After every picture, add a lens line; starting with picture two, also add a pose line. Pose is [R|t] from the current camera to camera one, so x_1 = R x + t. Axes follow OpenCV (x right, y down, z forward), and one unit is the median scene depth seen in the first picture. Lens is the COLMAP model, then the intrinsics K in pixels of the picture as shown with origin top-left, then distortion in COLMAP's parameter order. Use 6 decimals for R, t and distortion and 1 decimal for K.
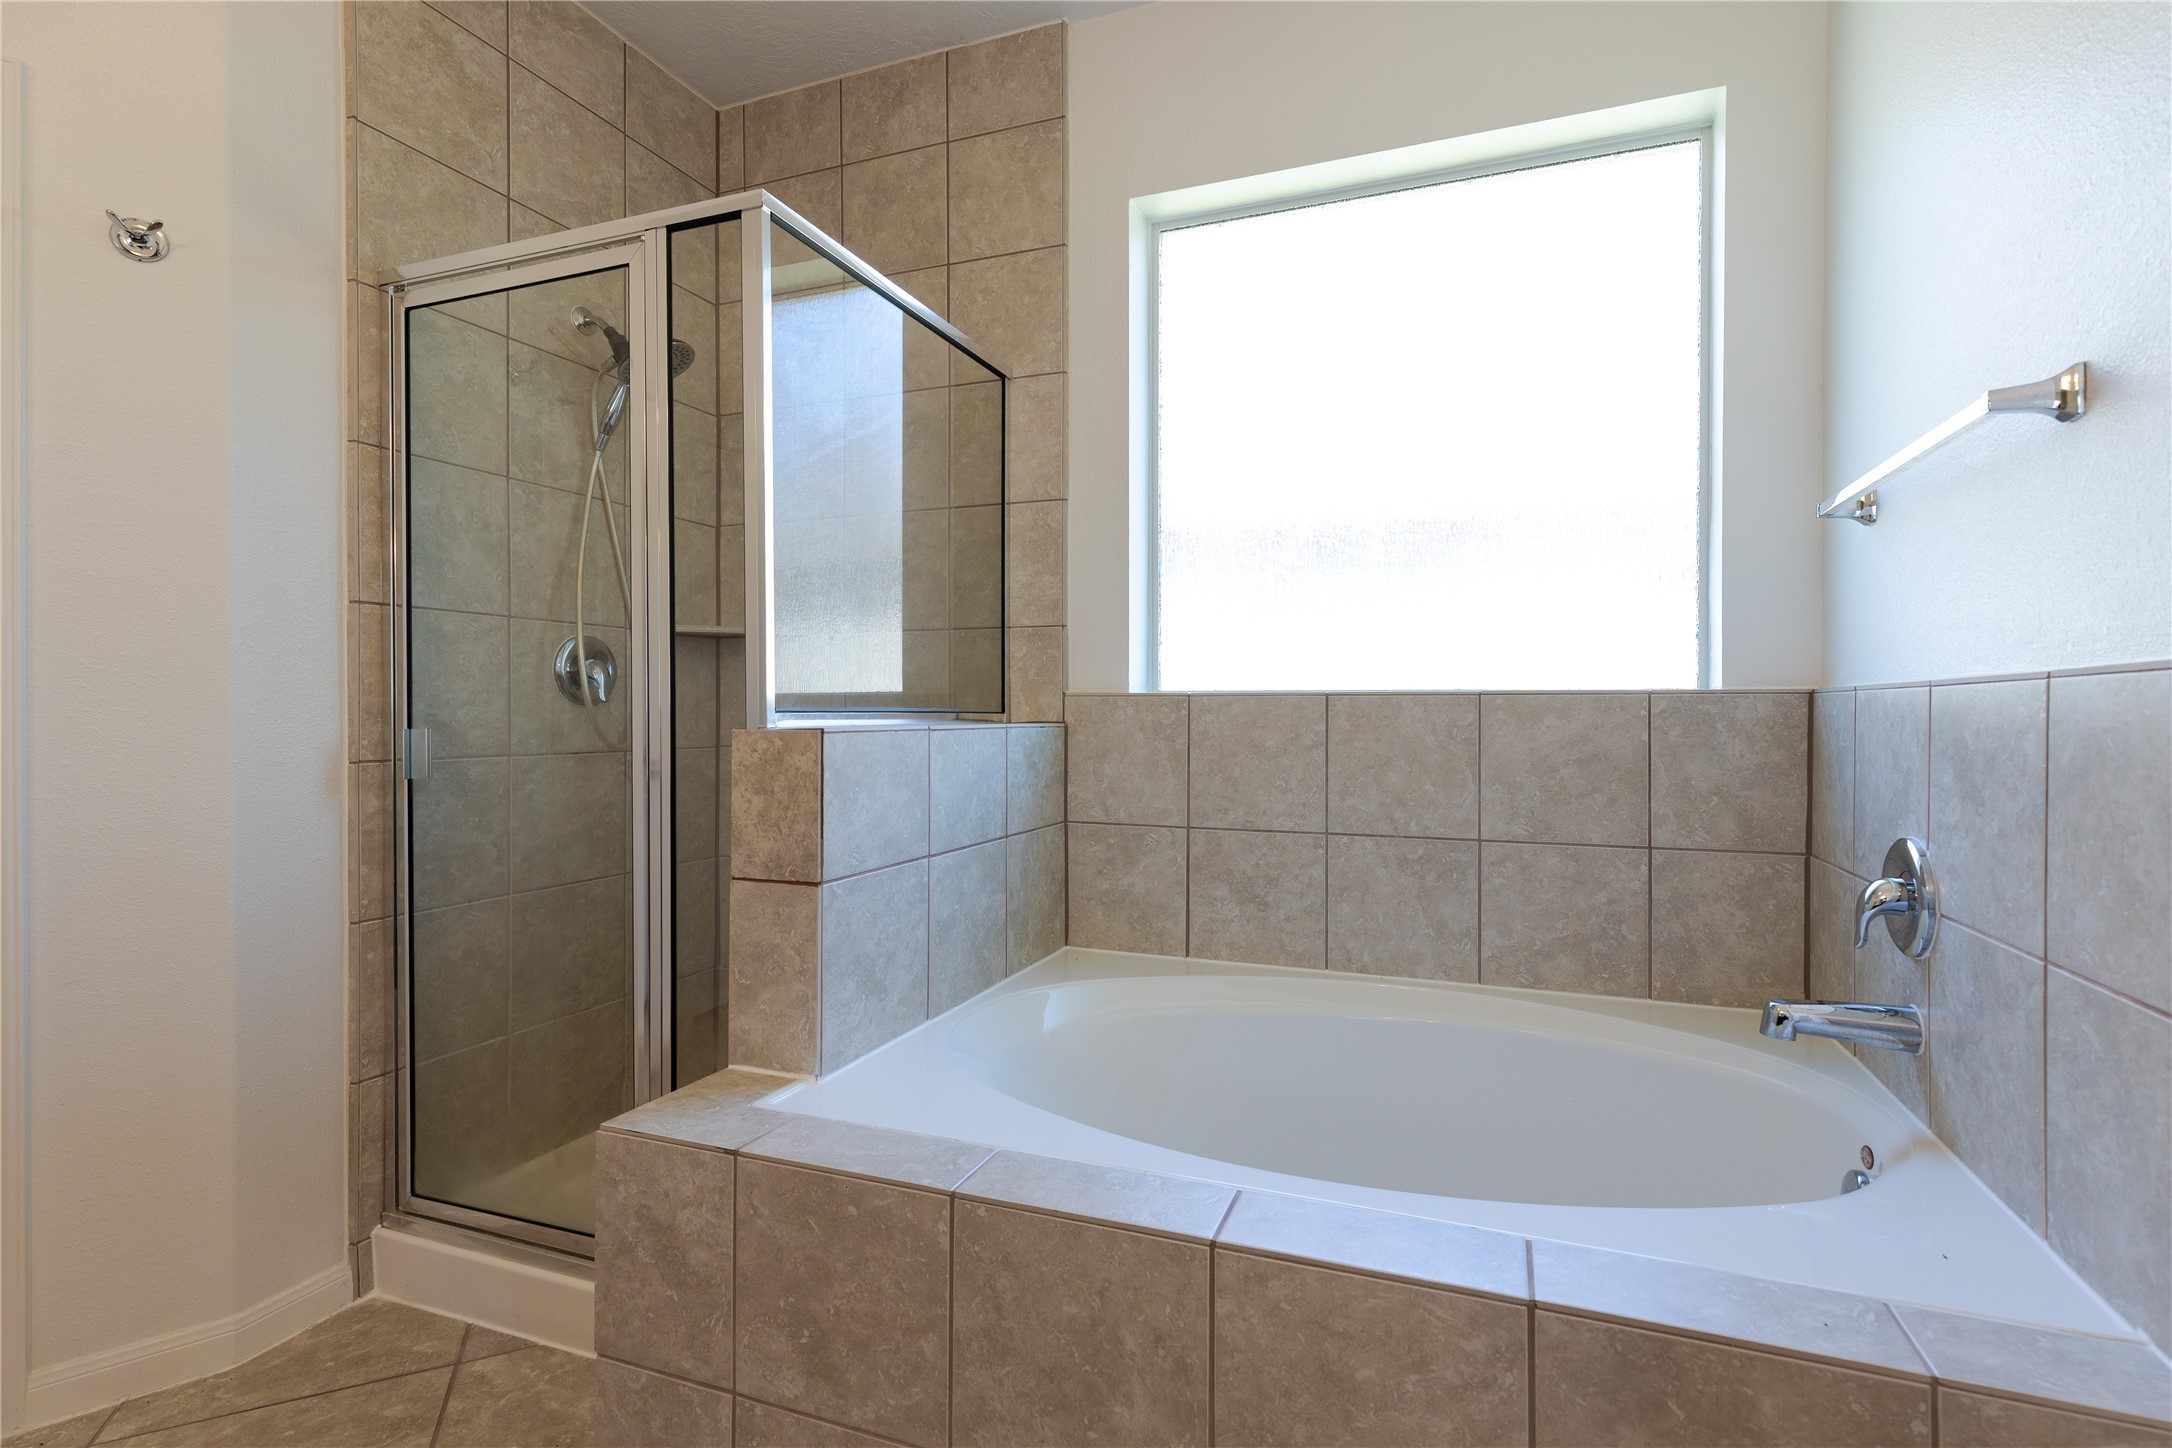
lens RADIAL K [[997.7, 0, 1104.8], [0, 997.7, 717.6], [0, 0, 1]] dist [0.005912, -0.001018]
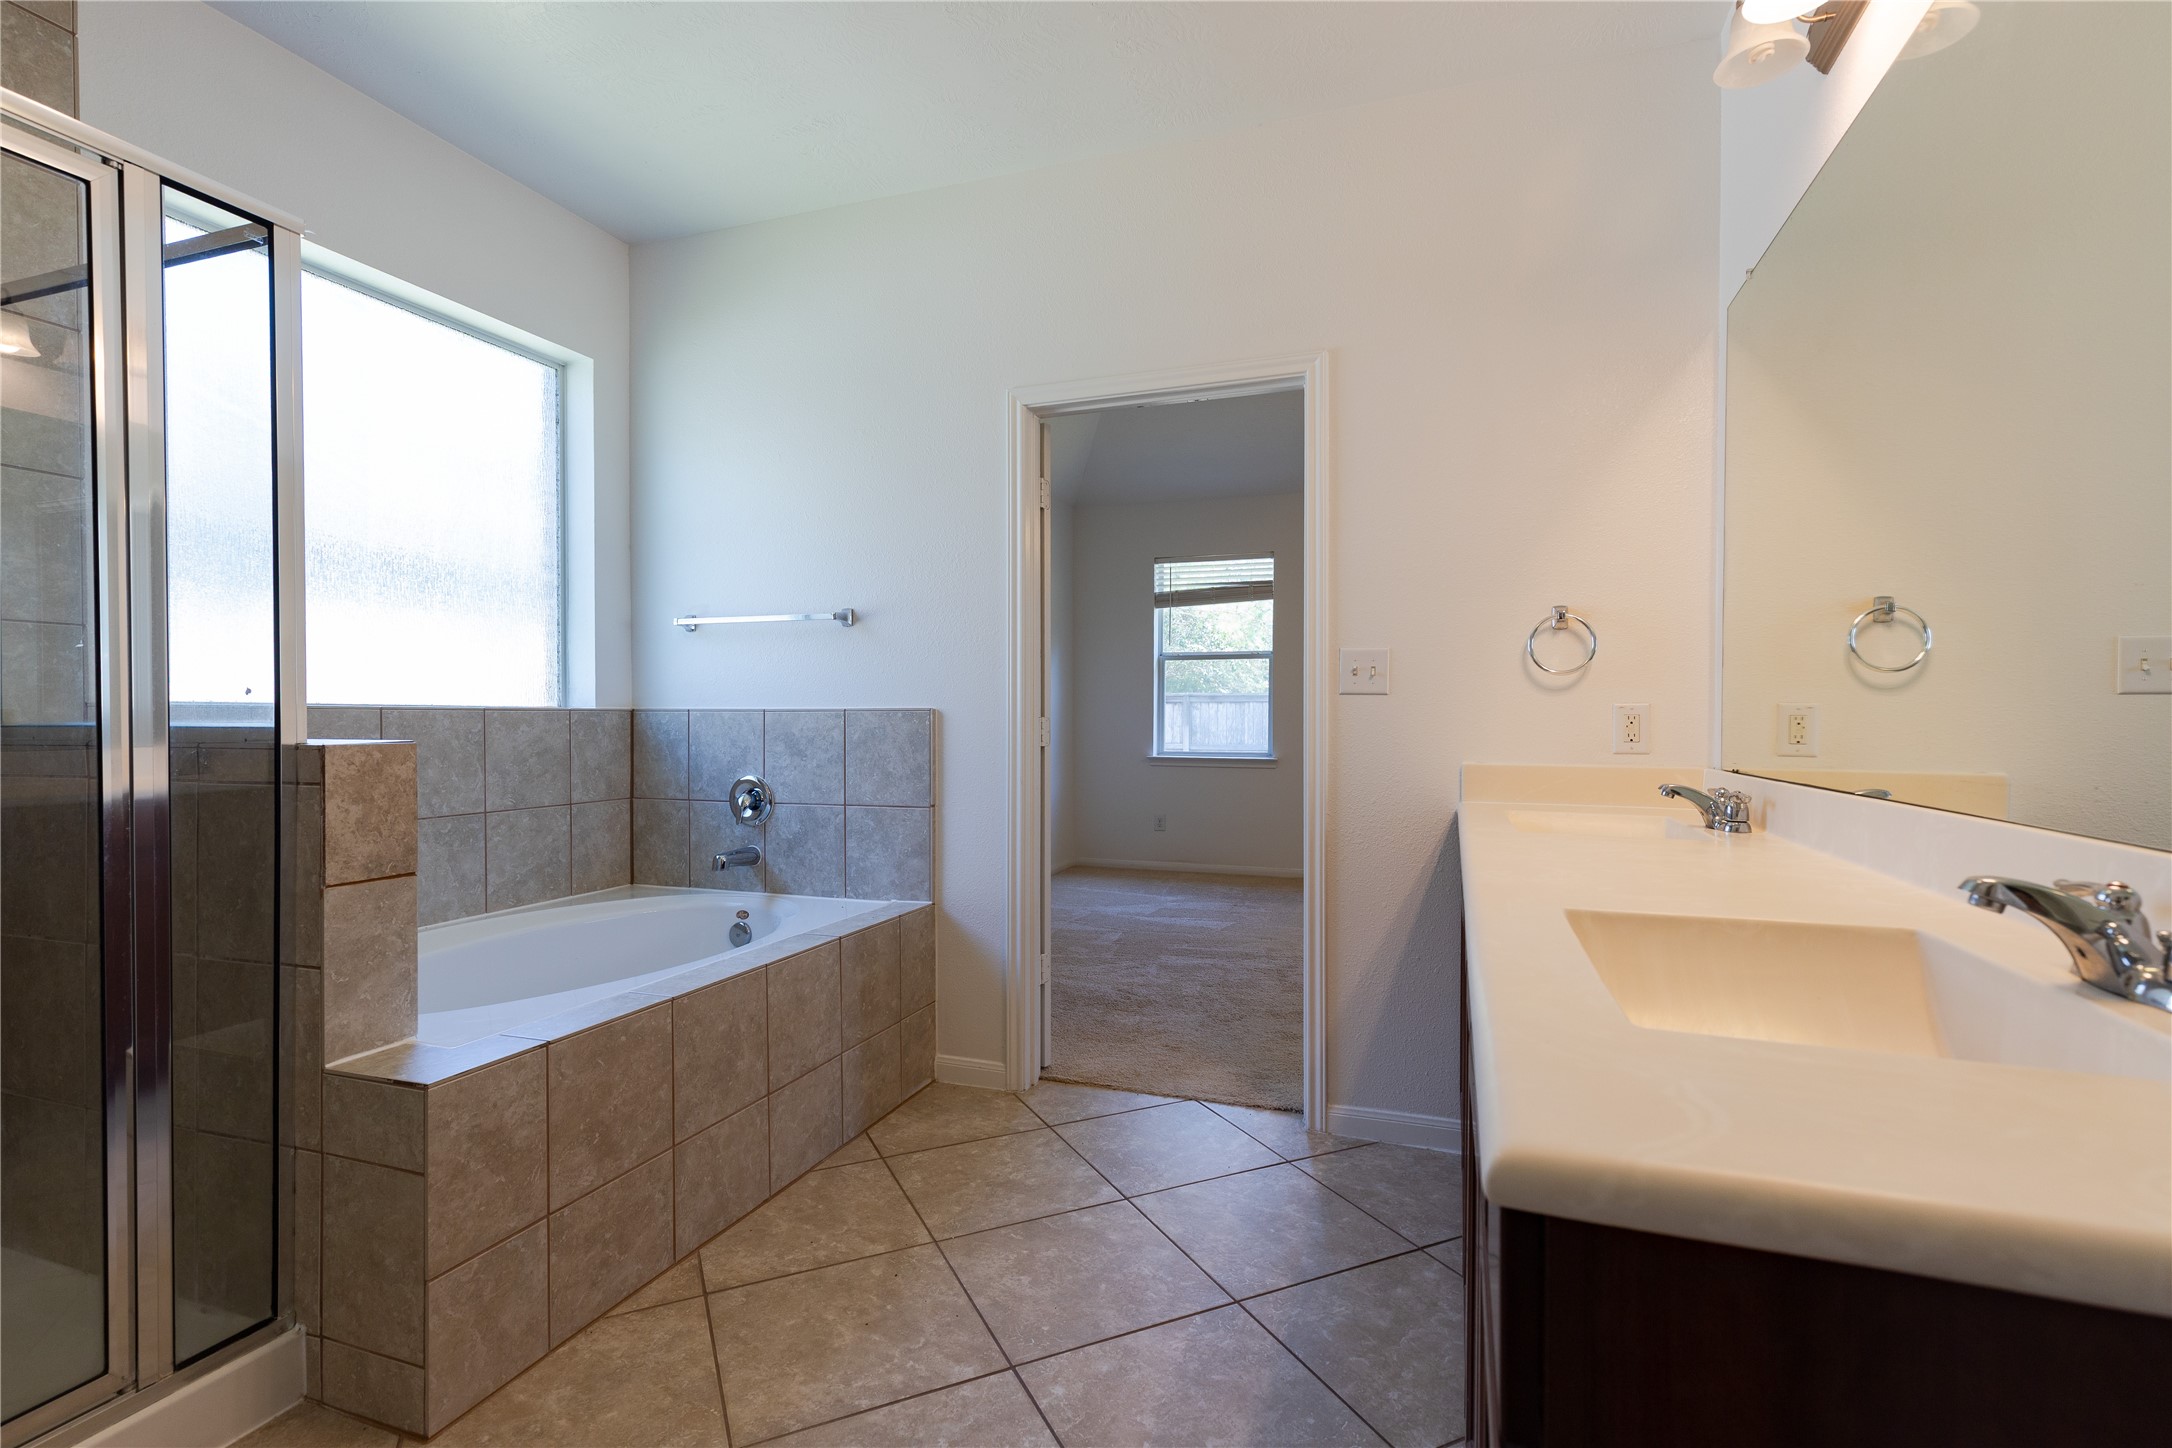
lens RADIAL K [[997.7, 0, 1079.1], [0, 997.7, 741.6], [0, 0, 1]] dist [0.005912, -0.001018]
pose [[-0.001707, -0.025948, 0.999662, -1.119419], [0.005213, 0.999649, 0.025956, -0.011606], [-0.999985, 0.005256, -0.001571, 0.165427]]
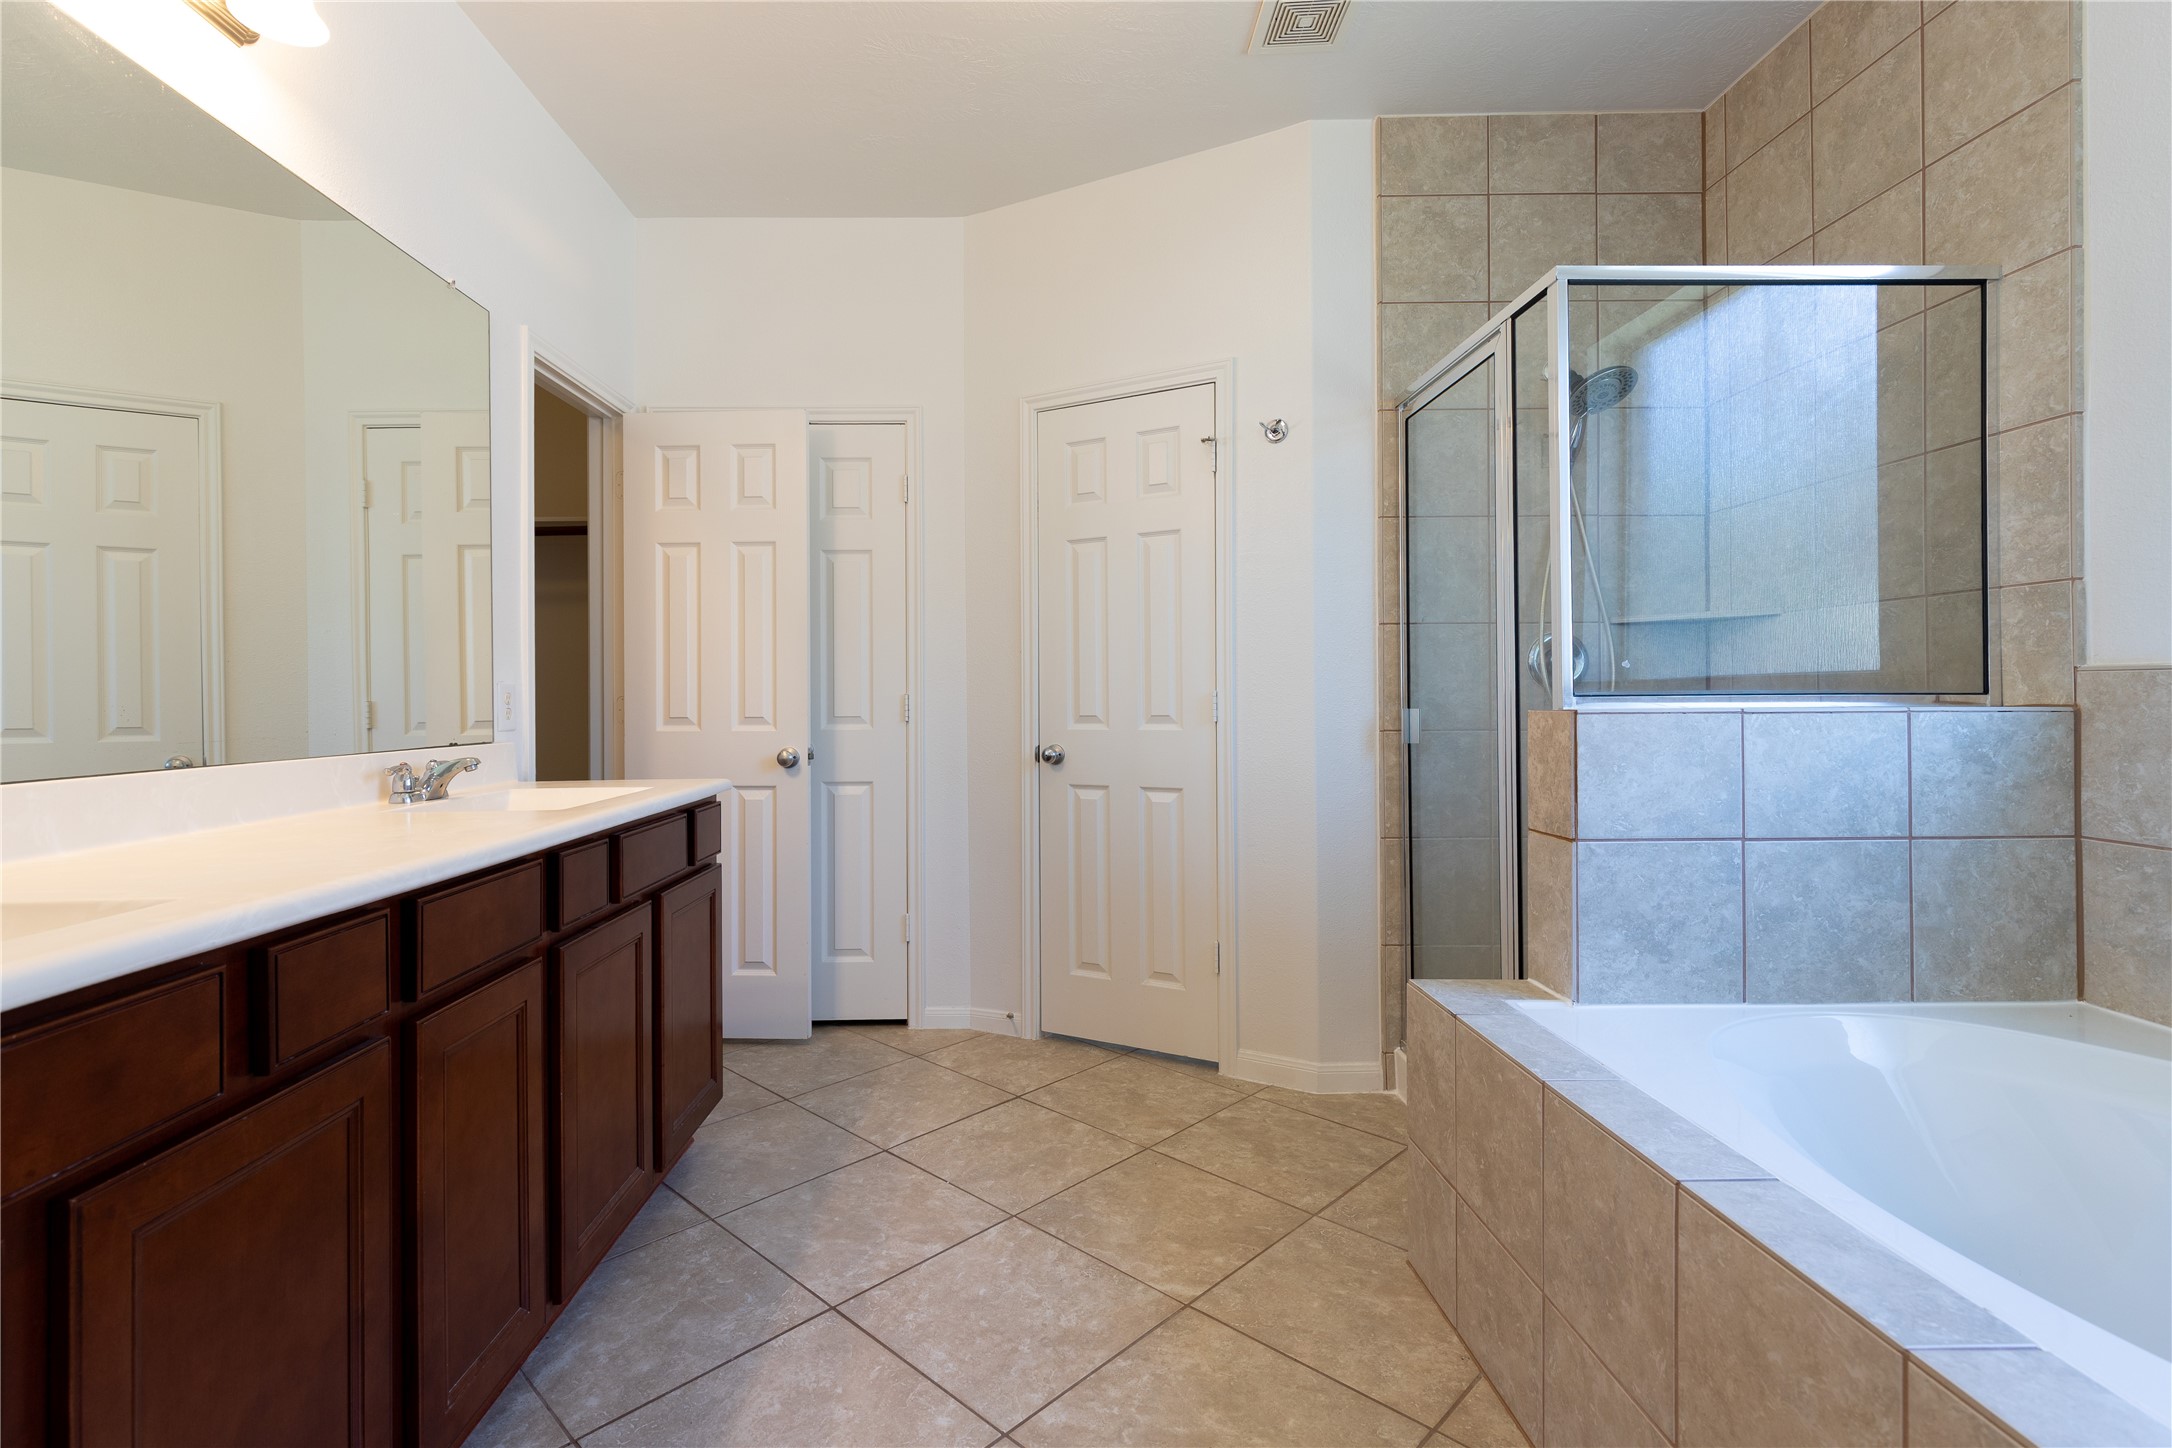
lens RADIAL K [[997.7, 0, 1000.7], [0, 997.7, 691.2], [0, 0, 1]] dist [0.005912, -0.001018]
pose [[0.326846, -0.010580, -0.945018, 0.484387], [0.002552, 0.999944, -0.010312, -0.000780], [0.945074, 0.000959, 0.326854, -0.029997]]
